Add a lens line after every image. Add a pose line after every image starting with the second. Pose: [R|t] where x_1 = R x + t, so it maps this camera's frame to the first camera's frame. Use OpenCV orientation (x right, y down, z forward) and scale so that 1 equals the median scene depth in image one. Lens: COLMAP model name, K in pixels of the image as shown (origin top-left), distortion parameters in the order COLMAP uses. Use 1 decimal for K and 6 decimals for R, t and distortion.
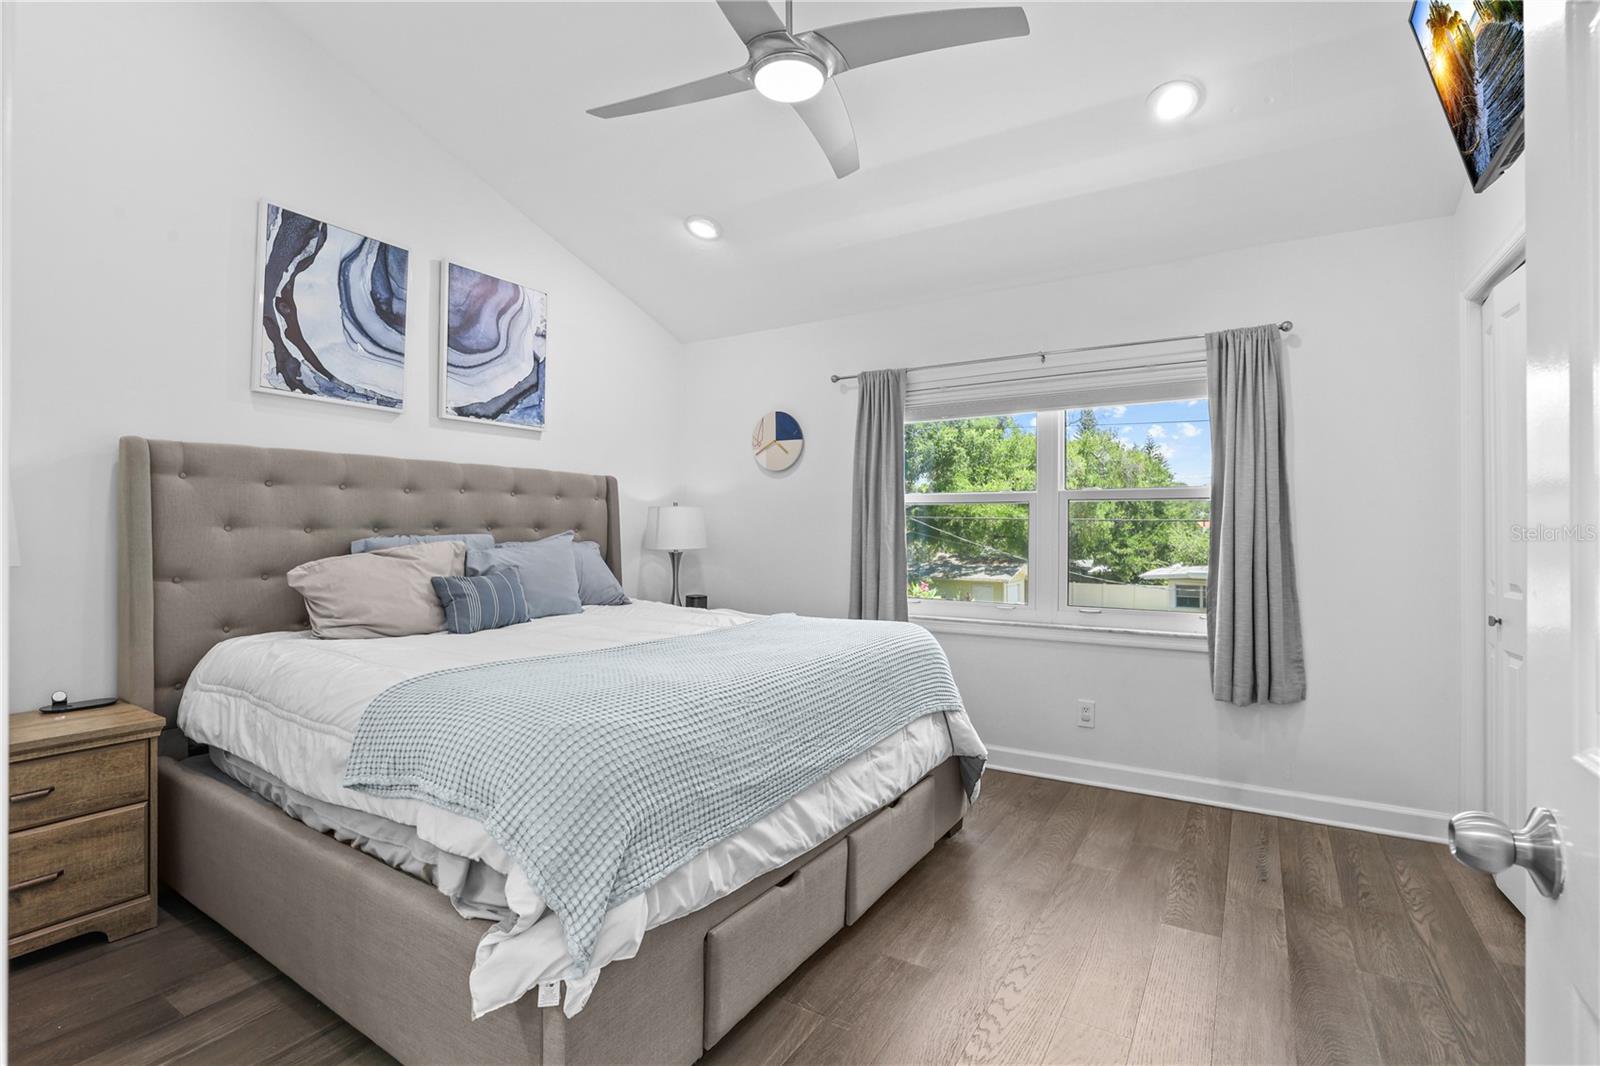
lens RADIAL K [[749.5, 0, 800.0], [0, 749.5, 533.0], [0, 0, 1]] dist [-0.039270, 0.000087]
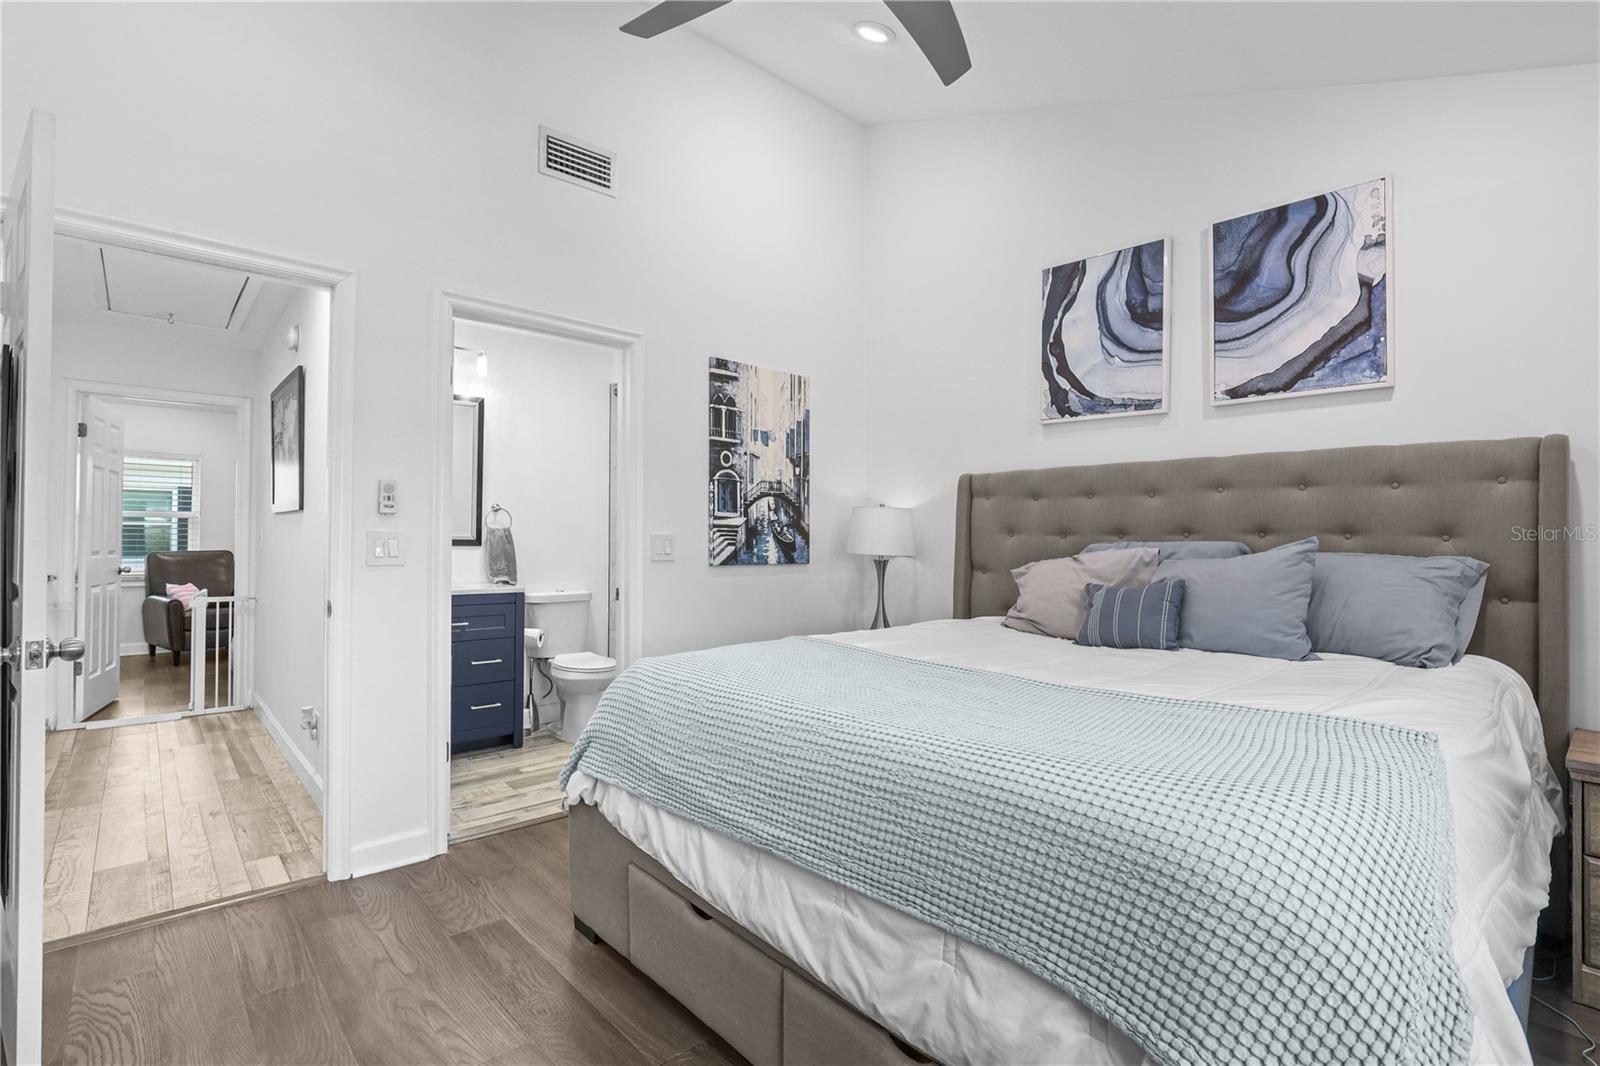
lens RADIAL K [[749.5, 0, 800.0], [0, 749.5, 533.0], [0, 0, 1]] dist [-0.039270, 0.000087]
pose [[-0.276551, -0.011144, -0.960935, 0.523956], [-0.011681, 0.999898, -0.008234, 0.004866], [0.960928, 0.008947, -0.276652, 0.864104]]
